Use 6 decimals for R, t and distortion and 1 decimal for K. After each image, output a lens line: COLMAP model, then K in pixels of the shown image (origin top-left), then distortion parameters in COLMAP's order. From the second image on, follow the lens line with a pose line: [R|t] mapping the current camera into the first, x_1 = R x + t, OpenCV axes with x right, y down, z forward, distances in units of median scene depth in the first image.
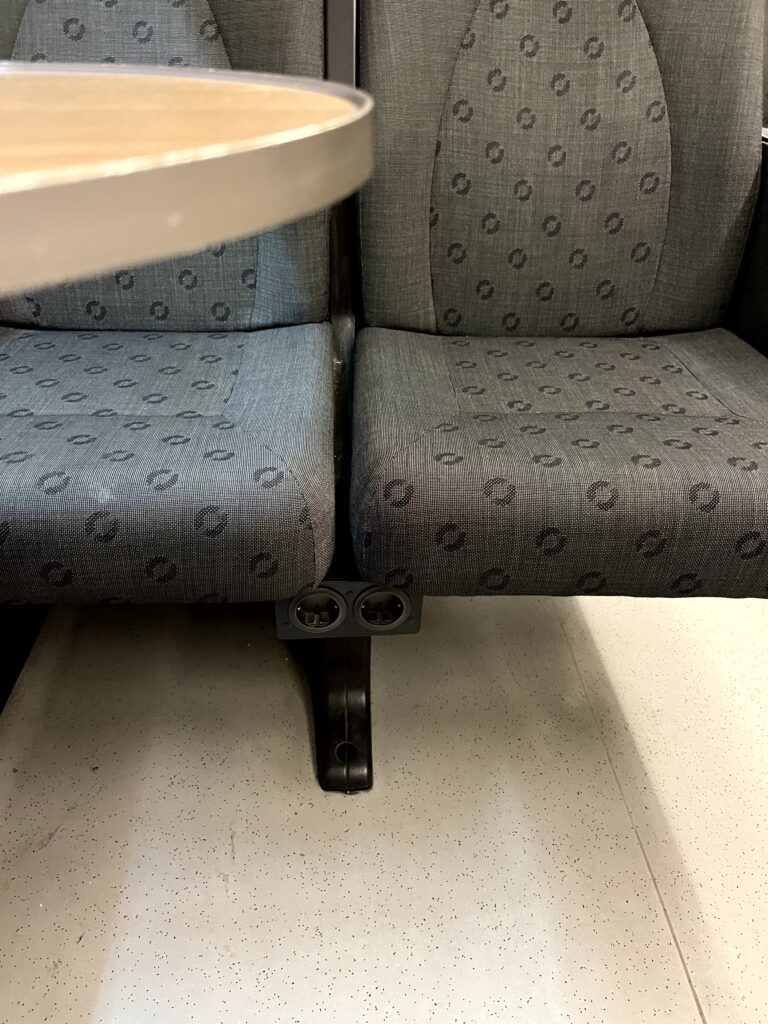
lens RADIAL K [[777.1, 0, 384.4], [0, 777.1, 512.7], [0, 0, 1]] dist [0.001998, 0.001693]
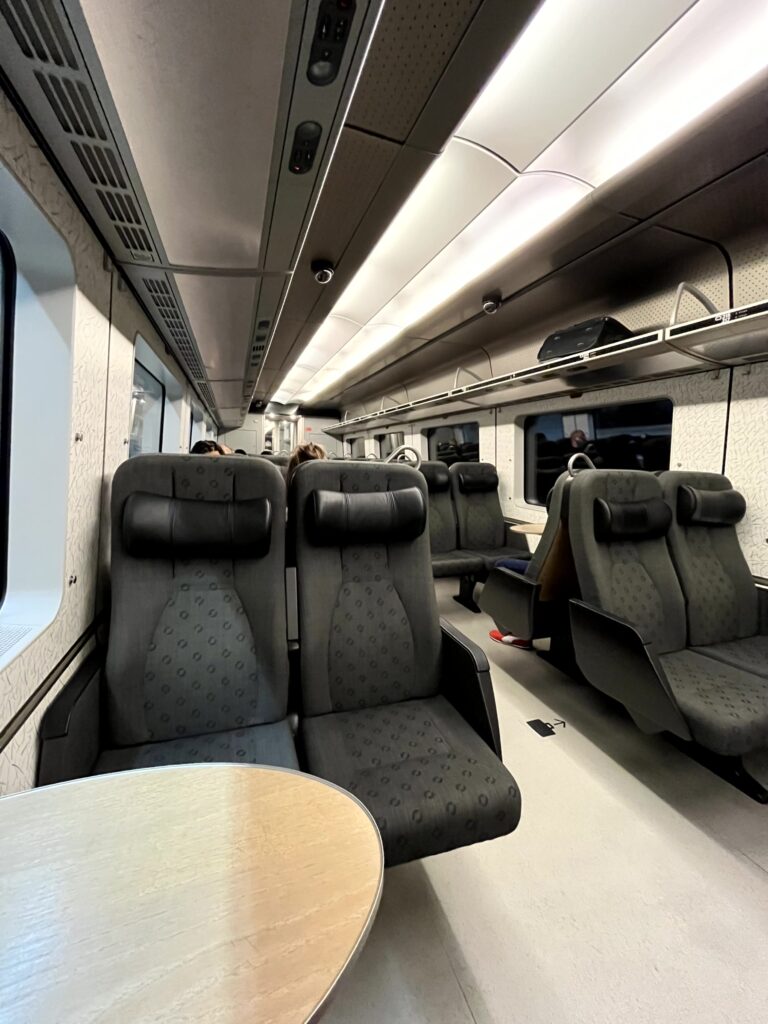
lens RADIAL K [[411.0, 0, 380.6], [0, 411.0, 511.4], [0, 0, 1]] dist [-0.001695, -0.000363]
pose [[0.958031, -0.022576, 0.285775, -0.152612], [0.140827, 0.905374, -0.400581, -0.285894], [-0.249690, 0.424014, 0.870556, -0.448642]]
